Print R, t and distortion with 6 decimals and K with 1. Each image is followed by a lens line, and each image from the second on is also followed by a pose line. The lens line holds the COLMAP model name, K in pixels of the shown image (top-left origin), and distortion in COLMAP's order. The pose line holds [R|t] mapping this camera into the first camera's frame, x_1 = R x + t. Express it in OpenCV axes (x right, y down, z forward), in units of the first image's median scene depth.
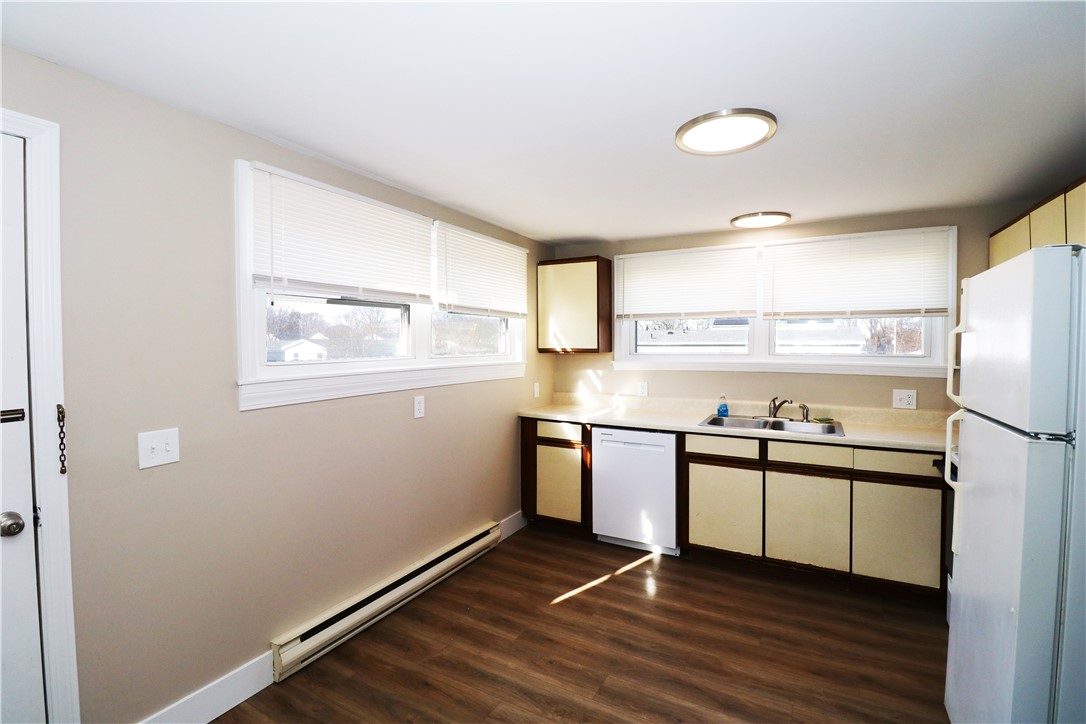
lens RADIAL K [[501.4, 0, 535.7], [0, 501.4, 356.5], [0, 0, 1]] dist [-0.006078, -0.009368]
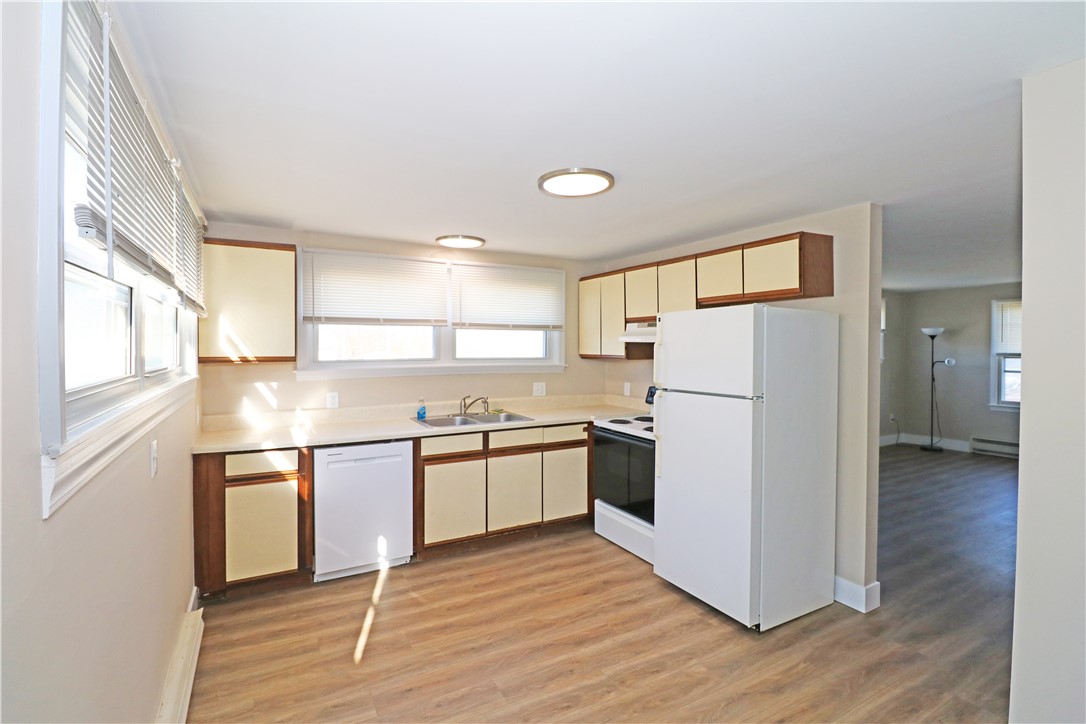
lens RADIAL K [[501.4, 0, 546.1], [0, 501.4, 358.0], [0, 0, 1]] dist [-0.006078, -0.009368]
pose [[0.524325, -0.016637, 0.851356, -0.460535], [0.024323, 0.999694, 0.004556, -0.007712], [-0.851171, 0.018319, 0.524569, 0.263823]]
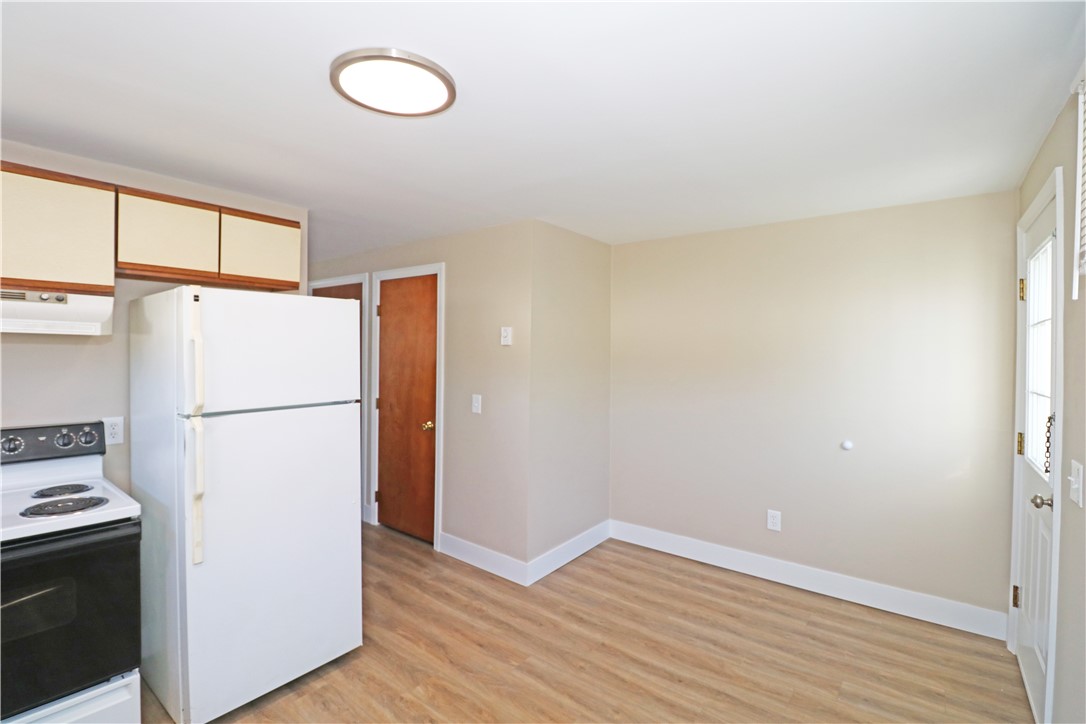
lens RADIAL K [[501.4, 0, 534.3], [0, 501.4, 354.8], [0, 0, 1]] dist [-0.006078, -0.009368]
pose [[-0.986970, -0.014394, 0.160256, 0.019996], [-0.008920, 0.999353, 0.034829, -0.031259], [-0.160654, 0.032946, -0.986461, 1.113612]]
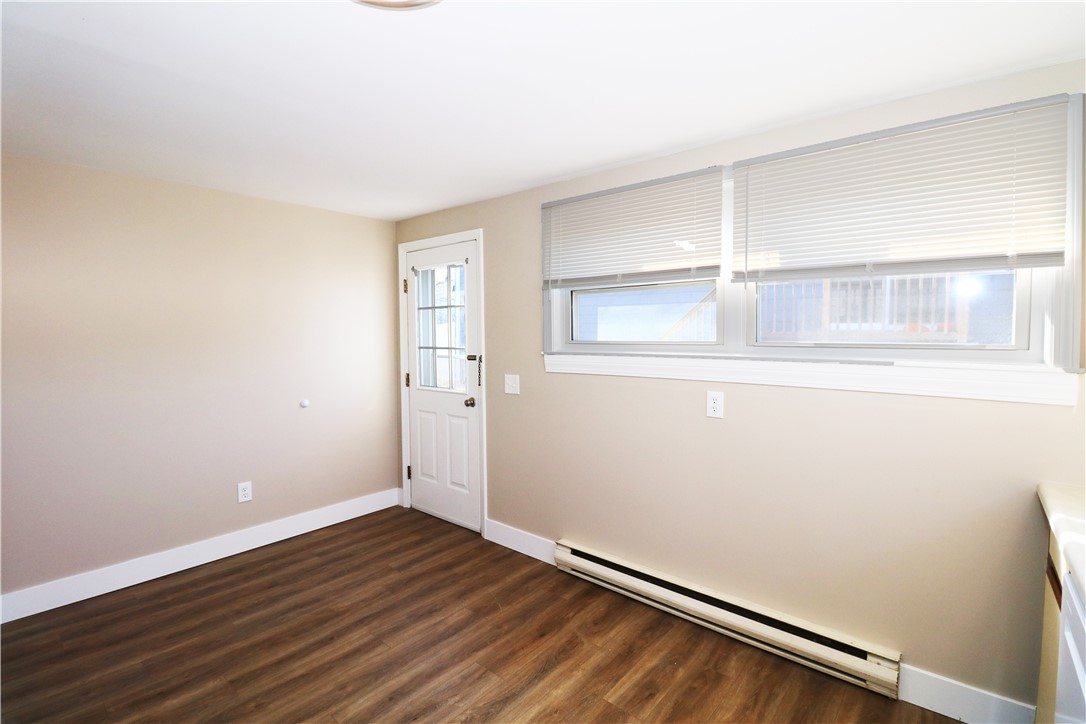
lens RADIAL K [[501.4, 0, 544.4], [0, 501.4, 356.8], [0, 0, 1]] dist [-0.006078, -0.009368]
pose [[-0.196435, 0.052175, -0.979128, 0.578920], [-0.025373, 0.997978, 0.058270, -0.016335], [0.980188, 0.036290, -0.194714, 0.831425]]
